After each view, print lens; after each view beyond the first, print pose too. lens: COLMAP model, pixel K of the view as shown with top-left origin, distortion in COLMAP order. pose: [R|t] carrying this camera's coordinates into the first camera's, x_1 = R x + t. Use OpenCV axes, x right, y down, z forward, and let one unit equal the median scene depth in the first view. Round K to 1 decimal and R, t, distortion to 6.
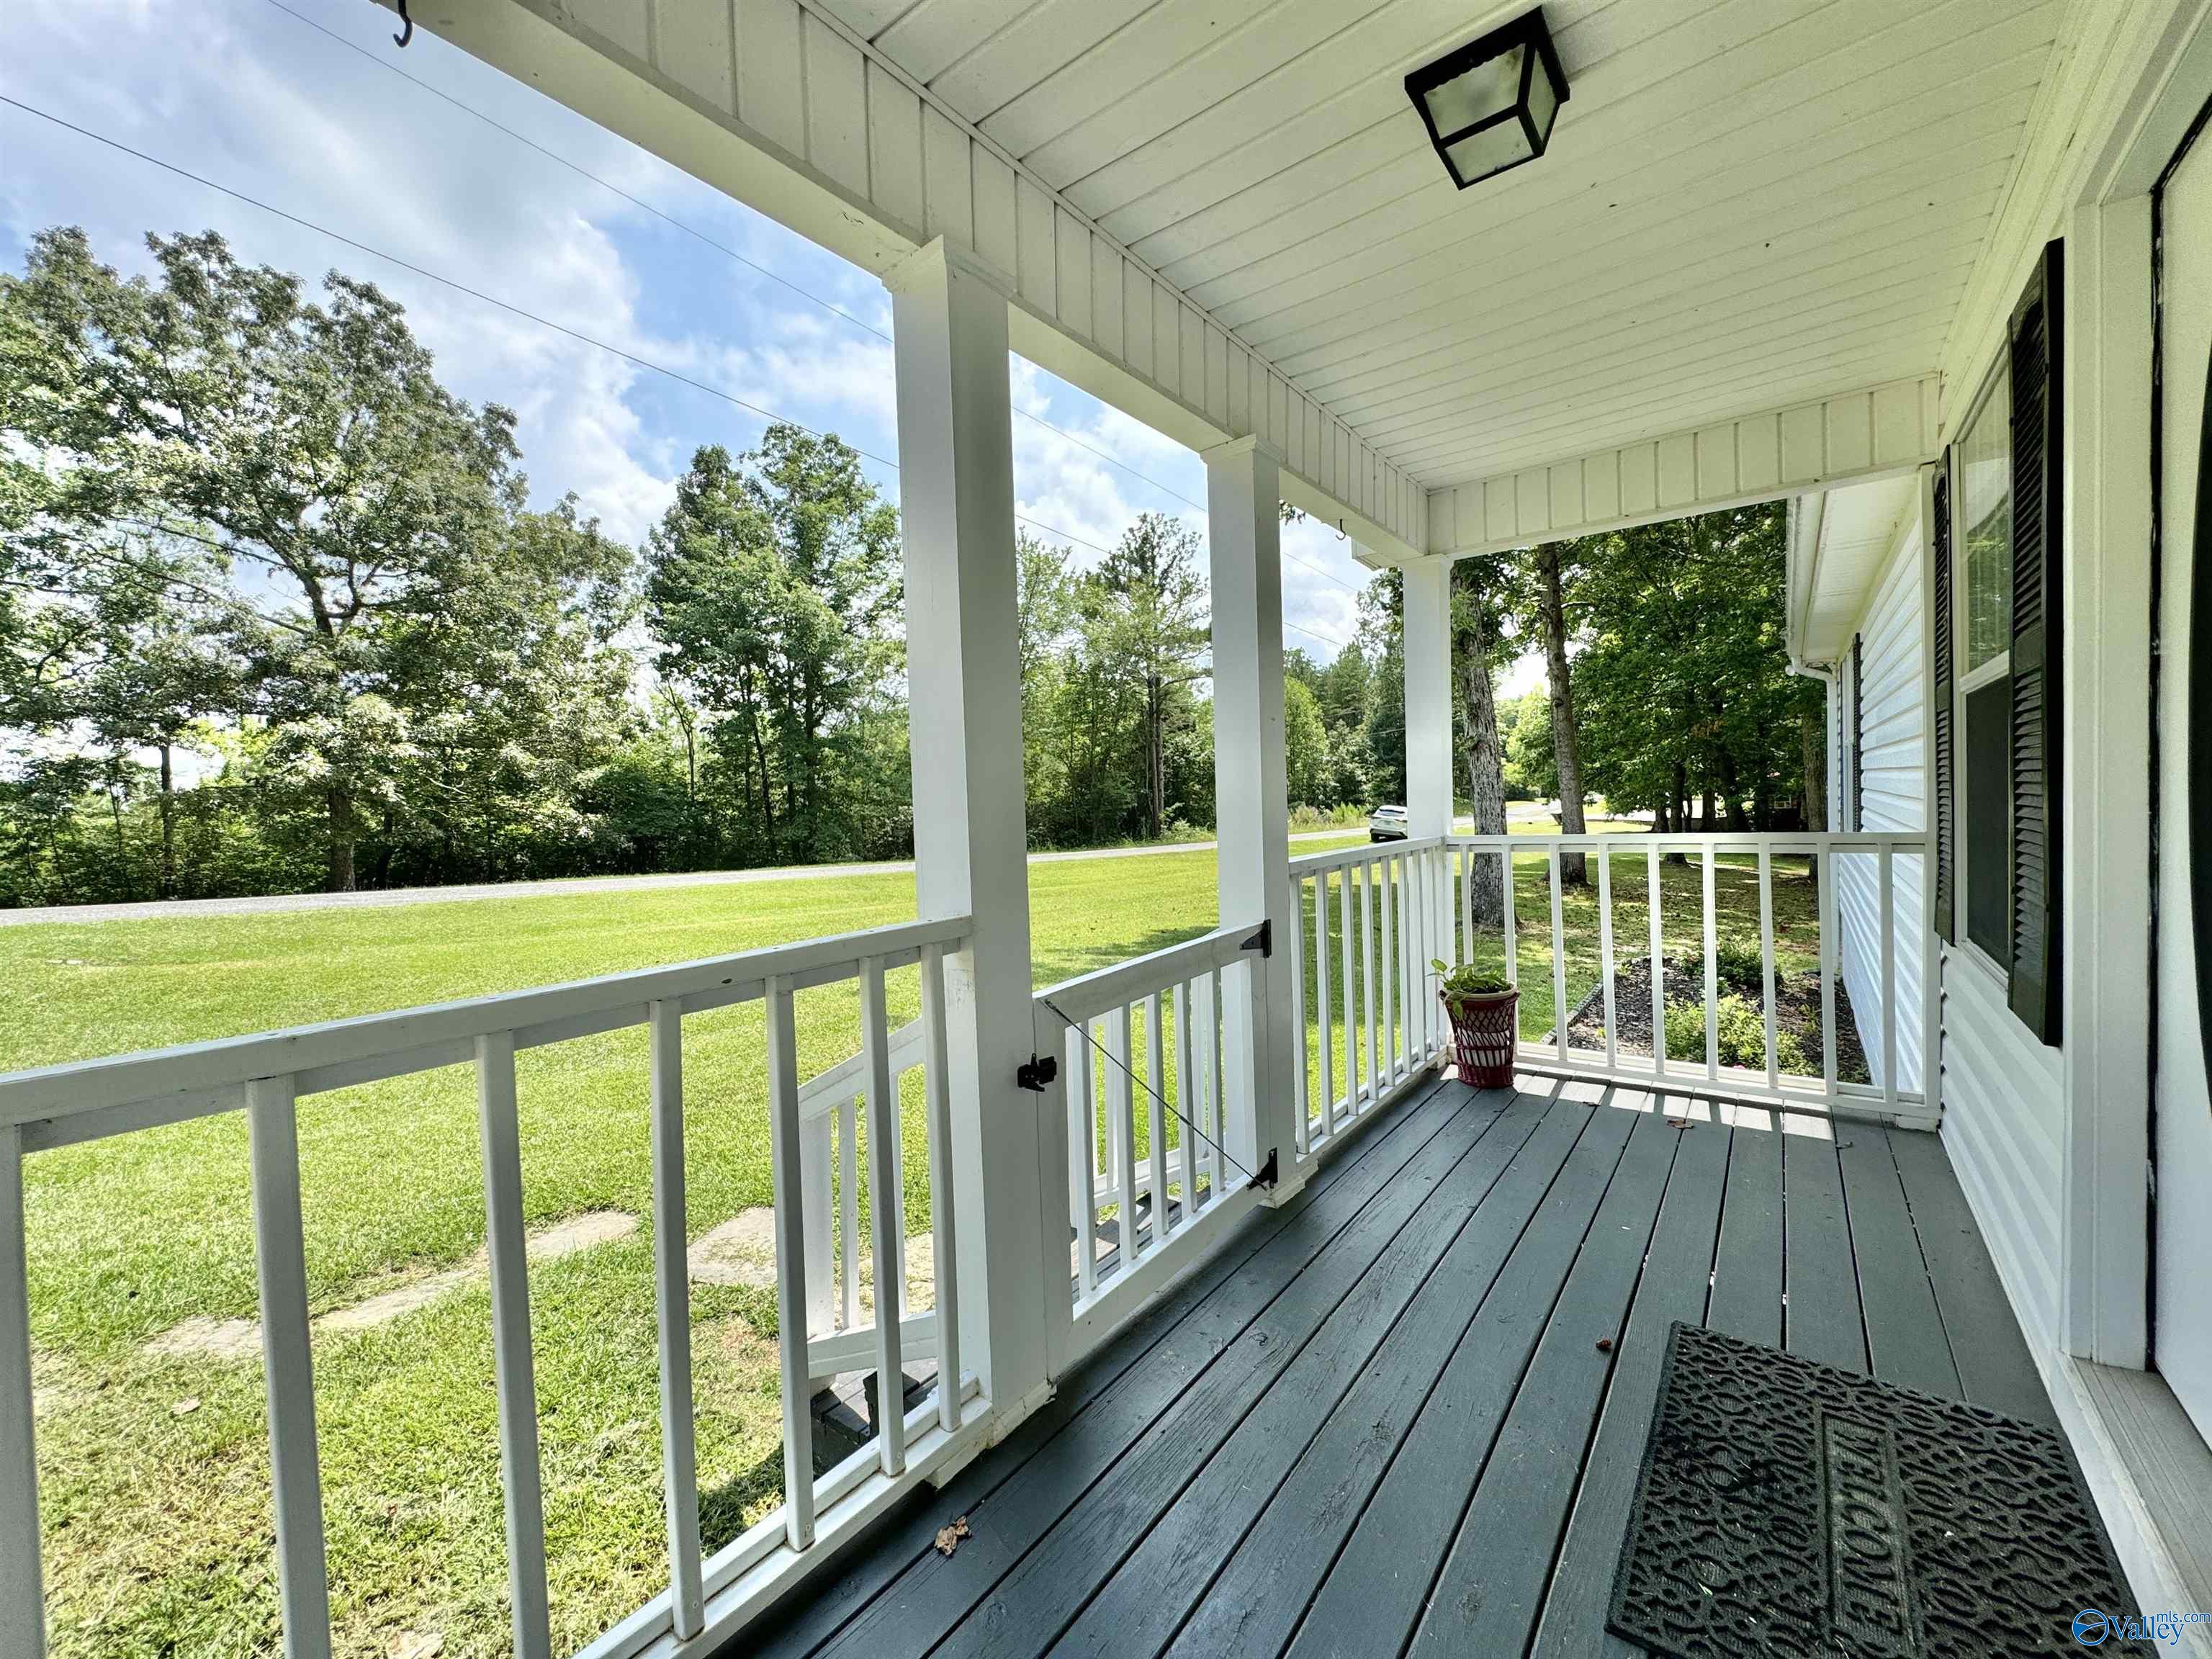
lens RADIAL K [[888.1, 0, 1102.4], [0, 888.1, 830.6], [0, 0, 1]] dist [-0.000615, 0.000289]
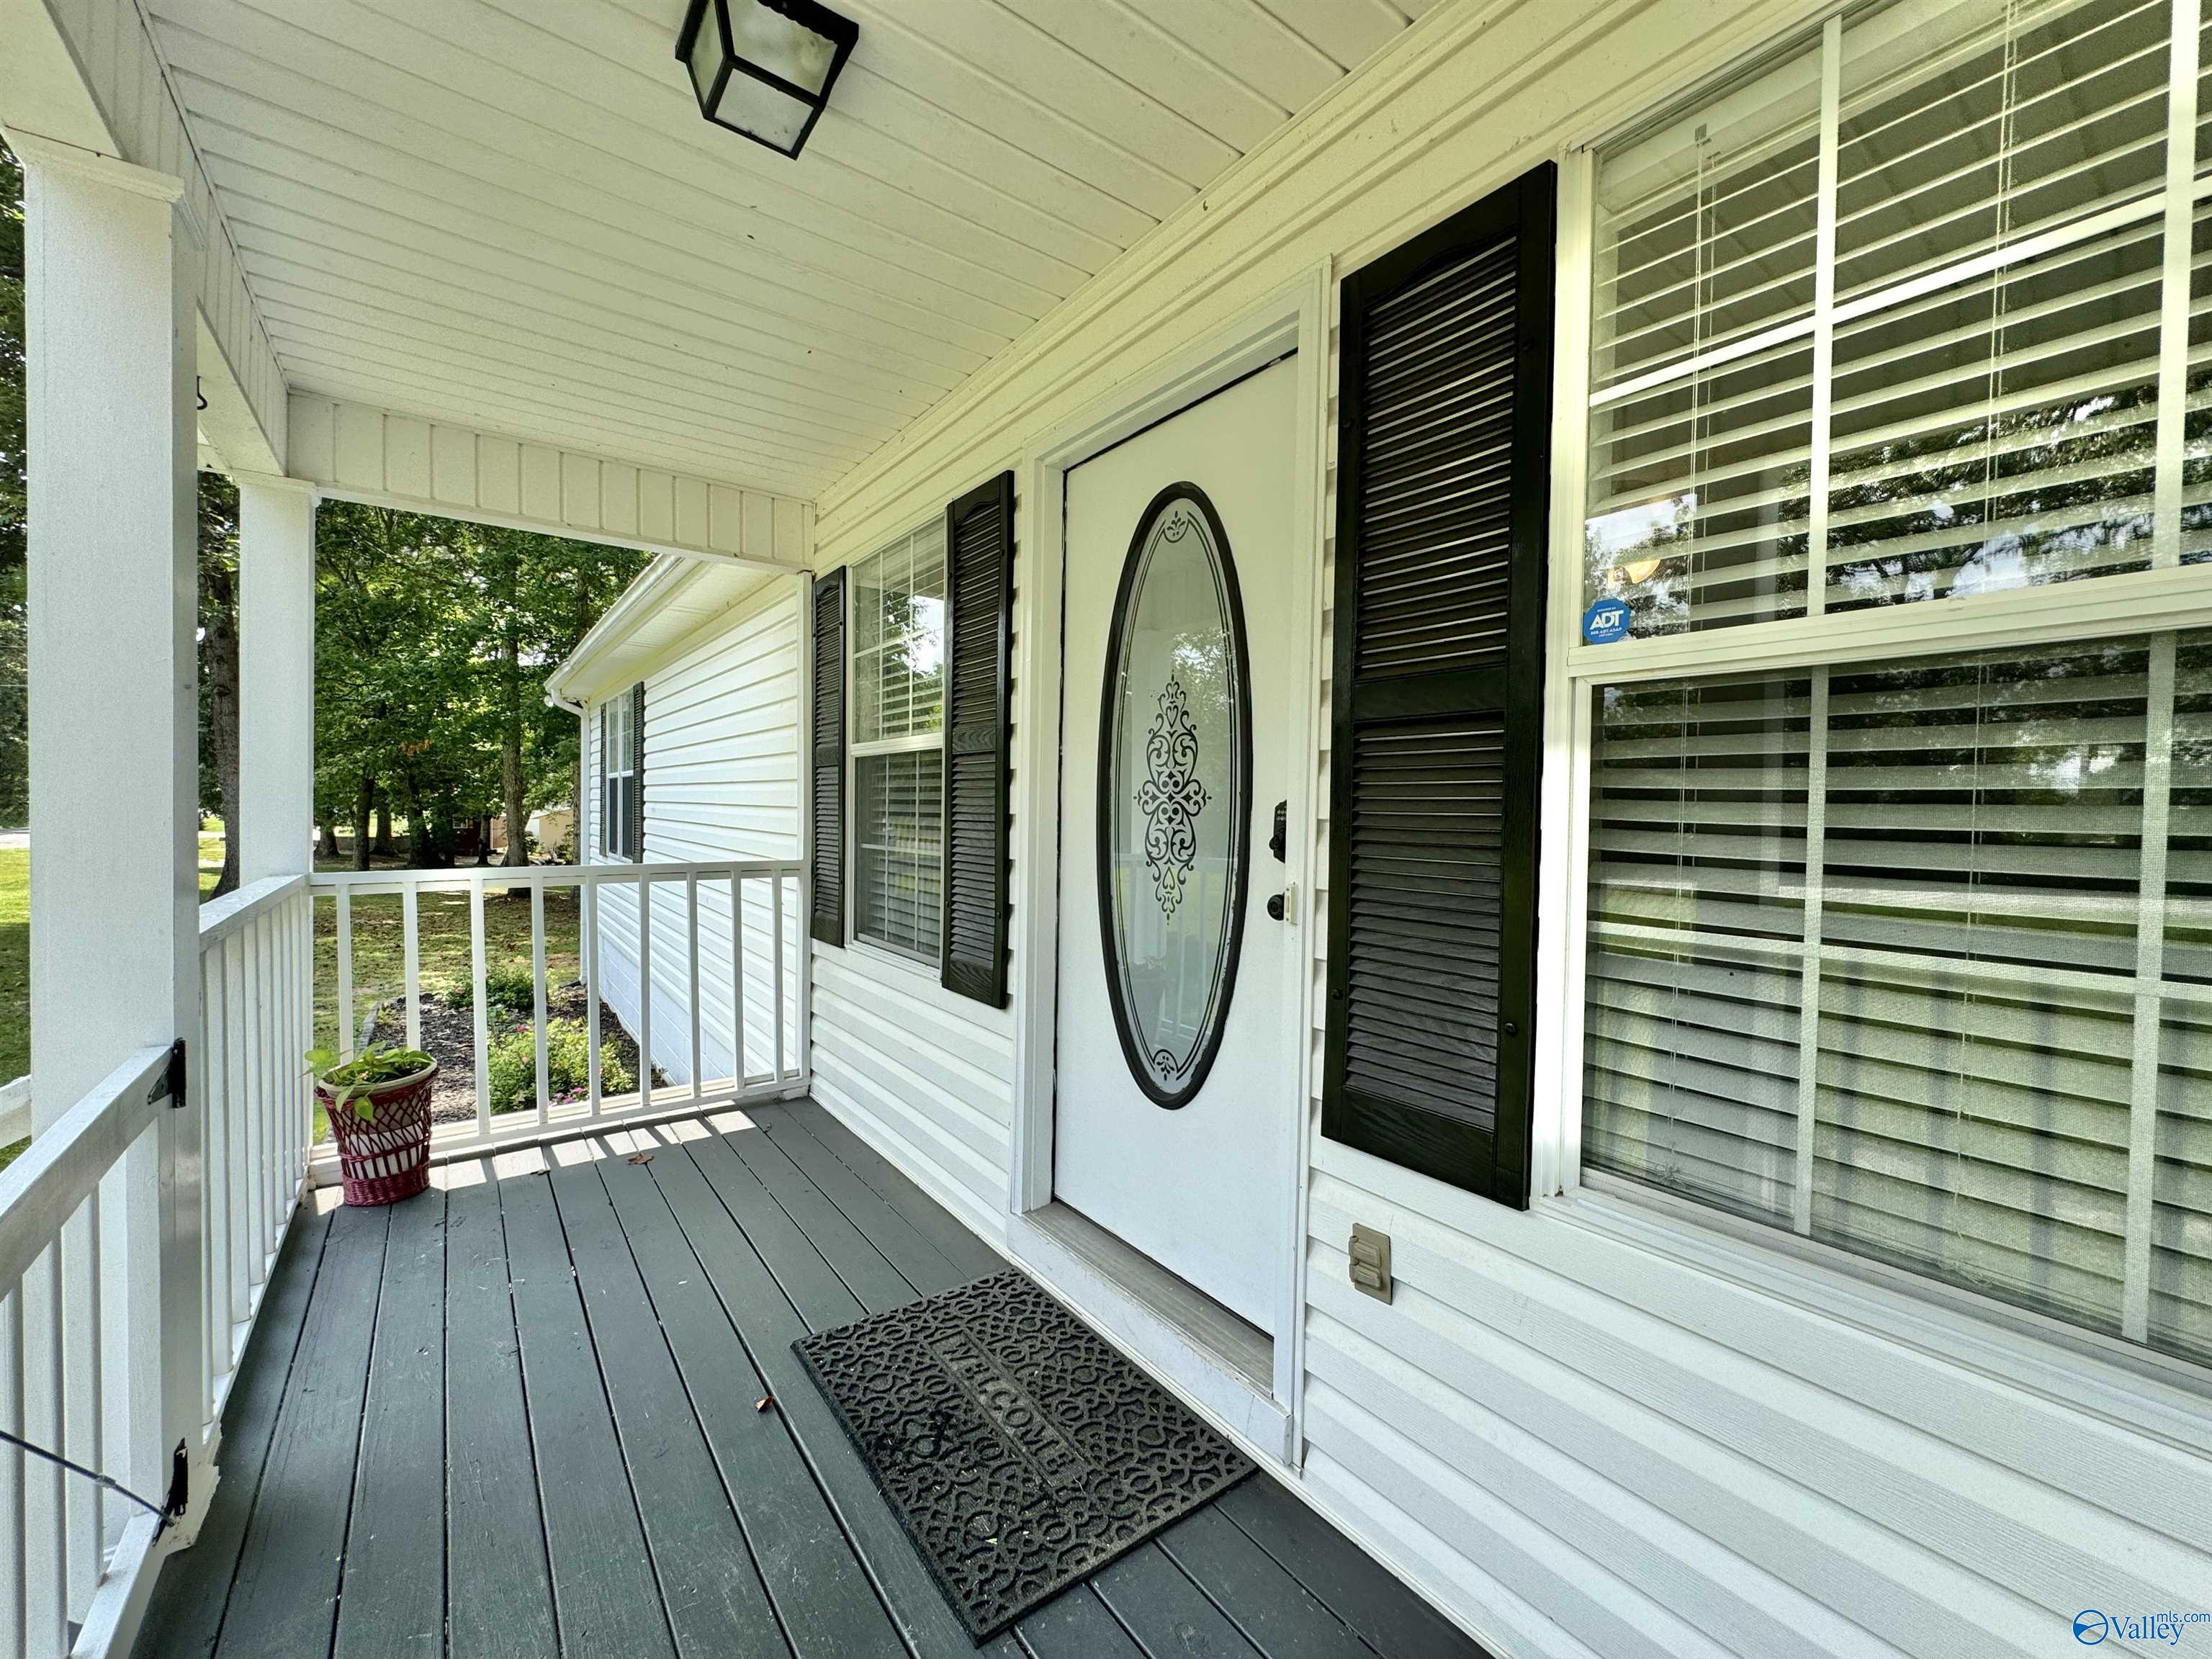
lens RADIAL K [[888.1, 0, 1102.4], [0, 888.1, 830.6], [0, 0, 1]] dist [-0.000615, 0.000289]
pose [[0.272432, 0.011897, 0.962102, -0.159620], [0.008423, 0.999856, -0.014749, -0.015886], [-0.962138, 0.012122, 0.272292, 0.222543]]
